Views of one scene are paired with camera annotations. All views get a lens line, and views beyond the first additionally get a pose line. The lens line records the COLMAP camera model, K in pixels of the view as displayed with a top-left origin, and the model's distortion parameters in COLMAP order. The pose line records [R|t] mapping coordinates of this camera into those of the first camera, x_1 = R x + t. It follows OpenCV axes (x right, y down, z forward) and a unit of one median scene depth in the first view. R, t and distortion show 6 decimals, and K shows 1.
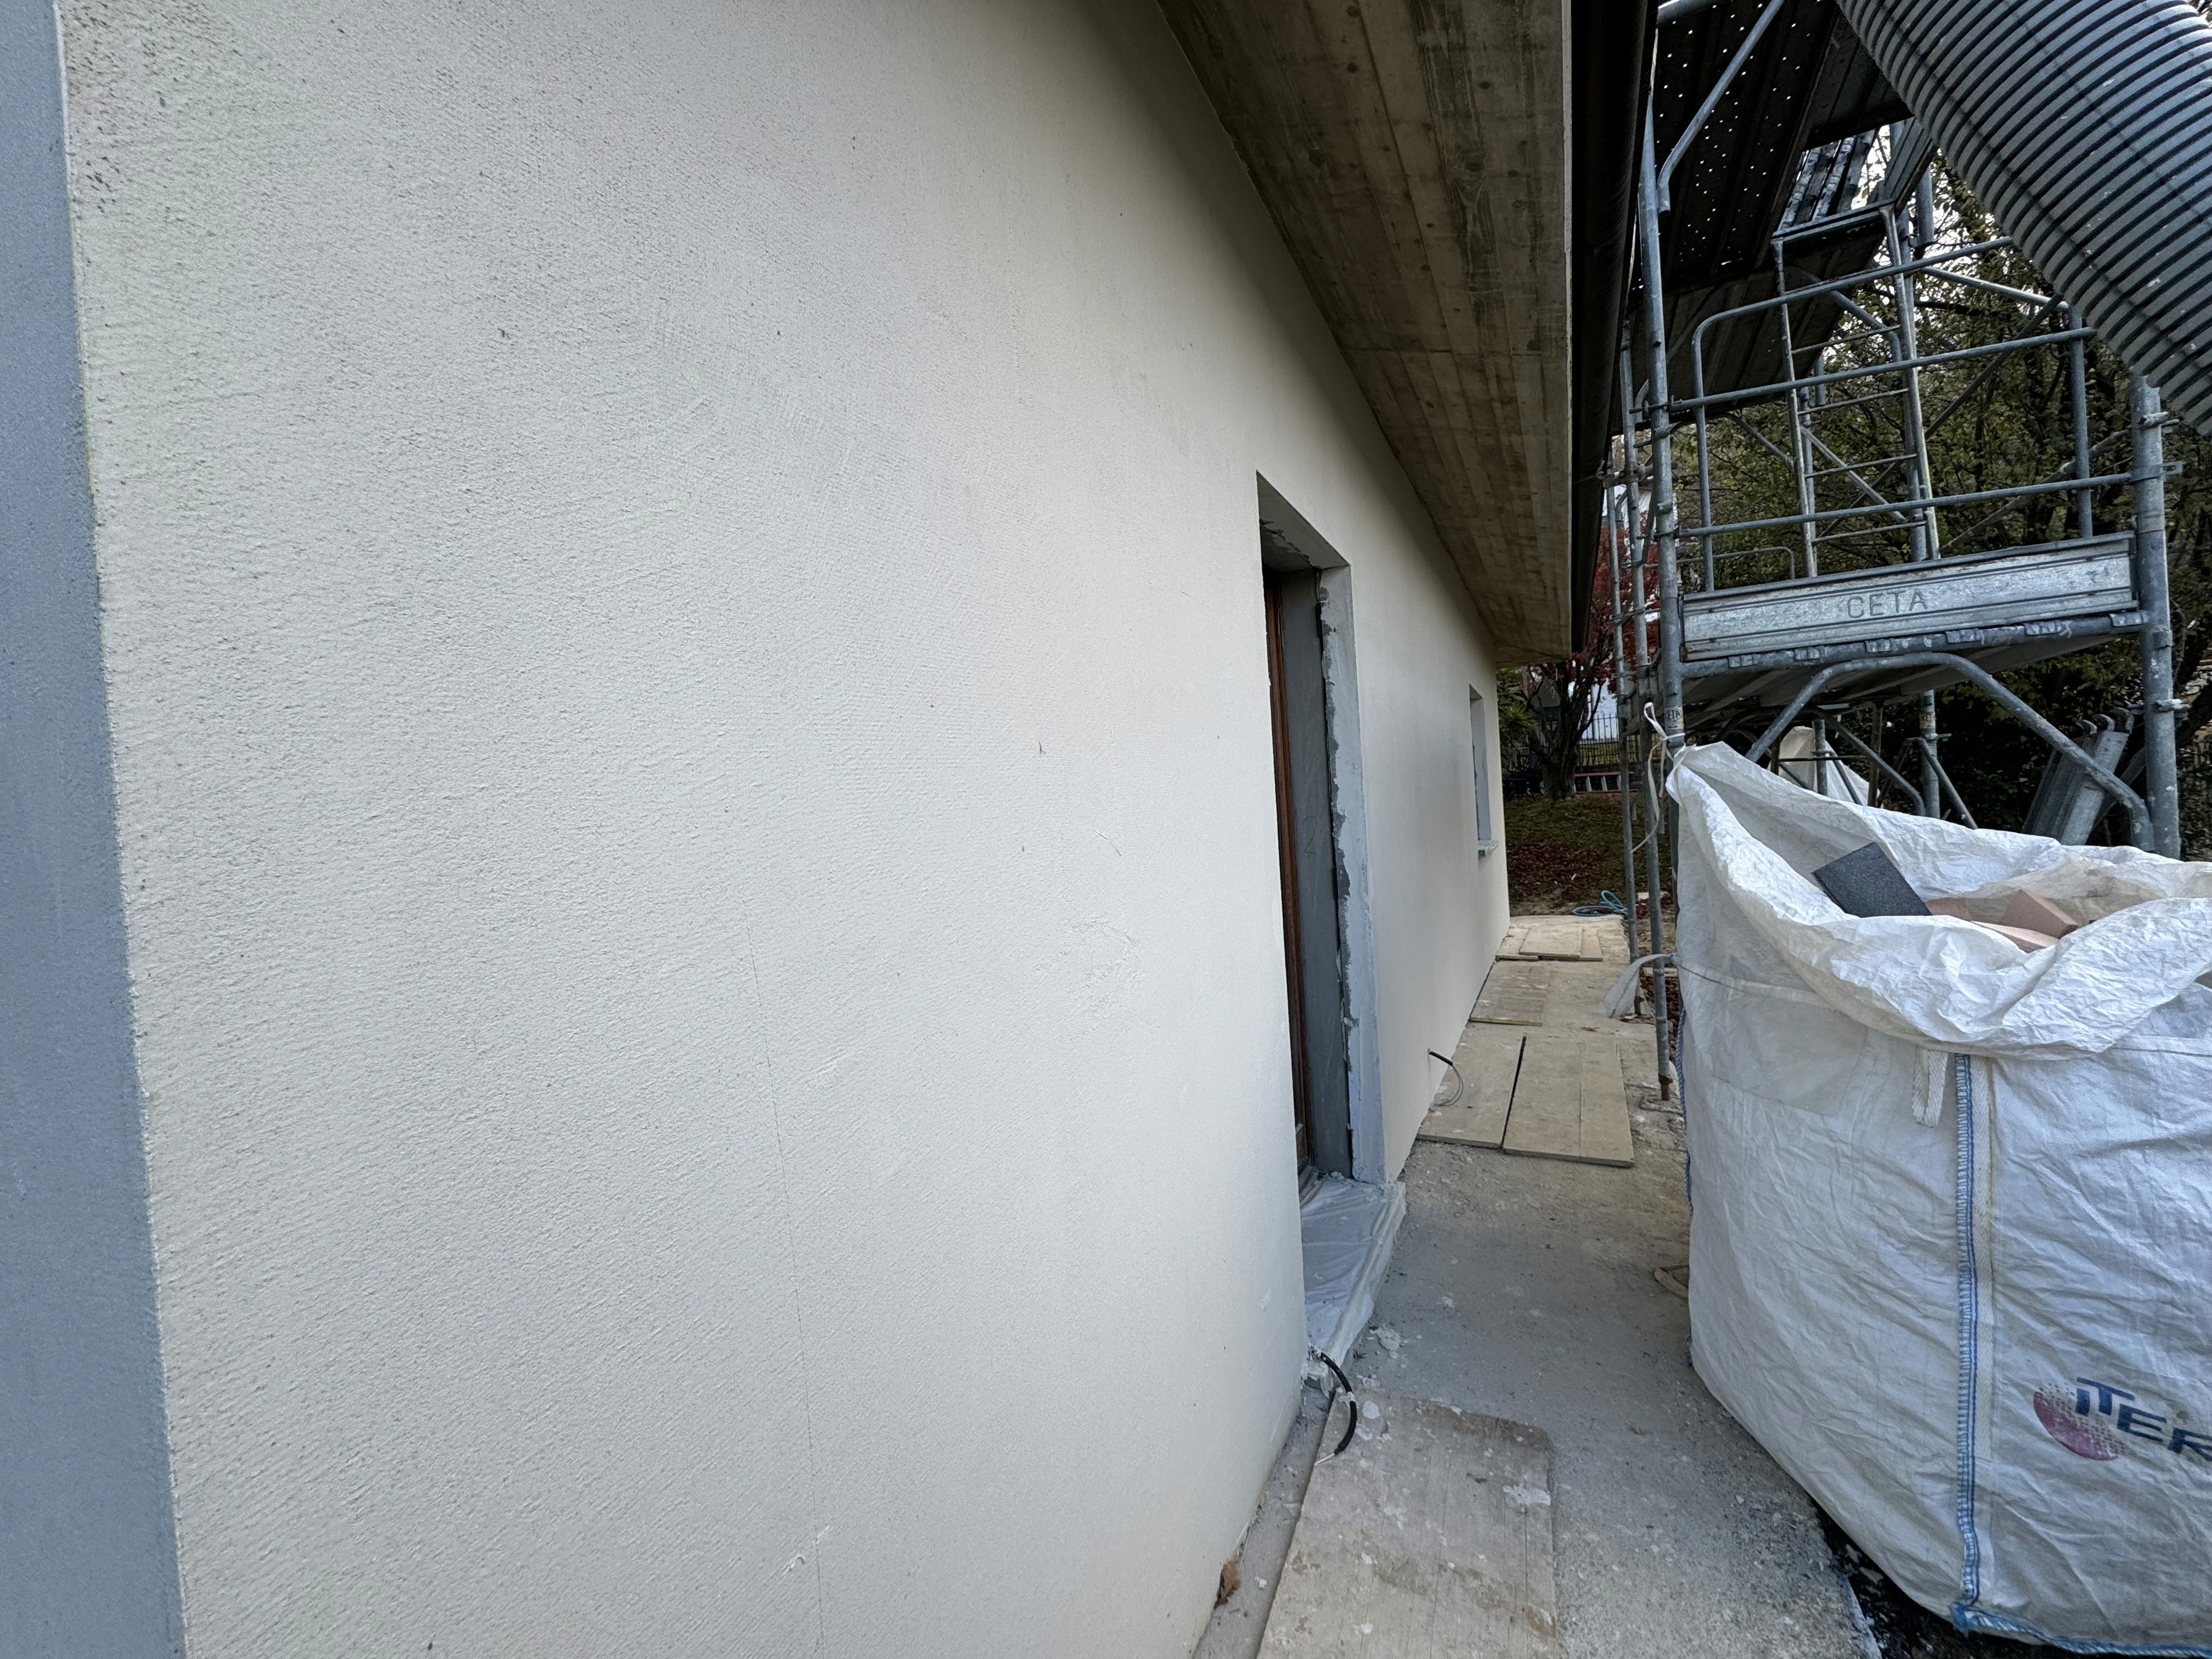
lens RADIAL K [[873.5, 0, 1108.5], [0, 873.5, 824.8], [0, 0, 1]] dist [-0.003112, -0.000004]
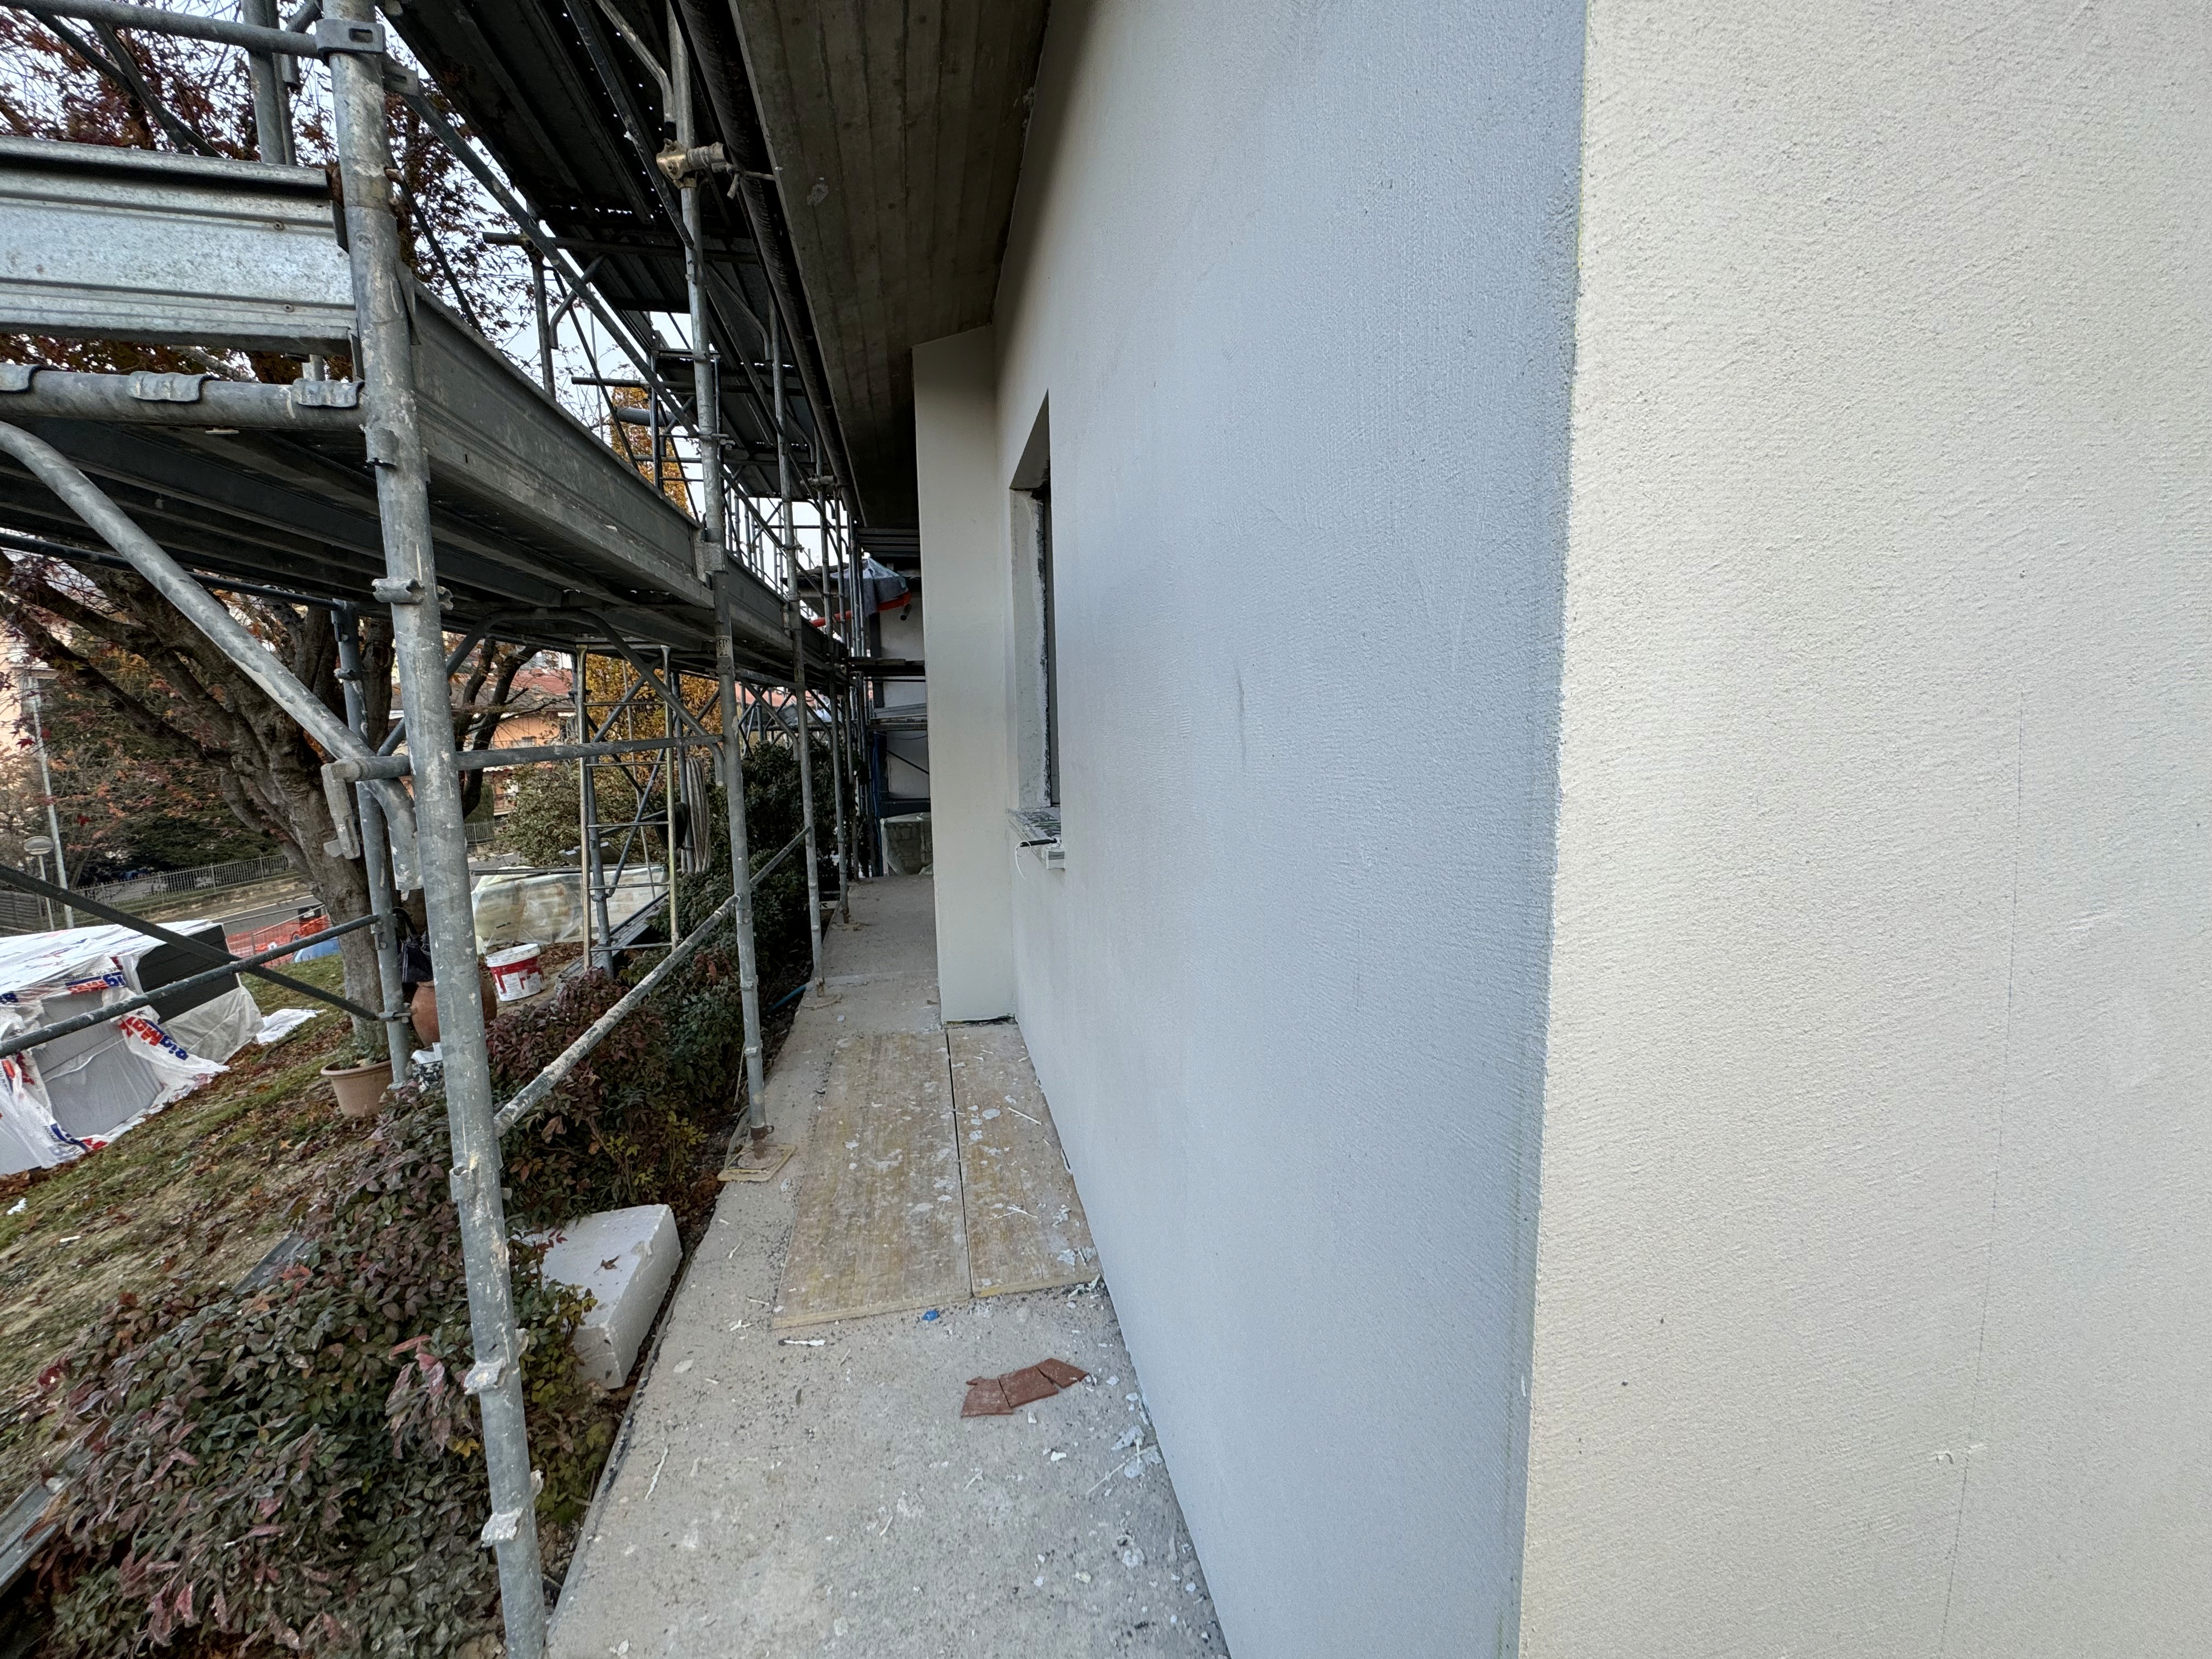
lens RADIAL K [[873.5, 0, 1108.5], [0, 873.5, 824.8], [0, 0, 1]] dist [-0.003112, -0.000004]
pose [[0.641149, 0.145926, -0.753415, -0.537486], [-0.029849, 0.985754, 0.165526, 0.158124], [0.766836, -0.083638, 0.636370, -0.247699]]
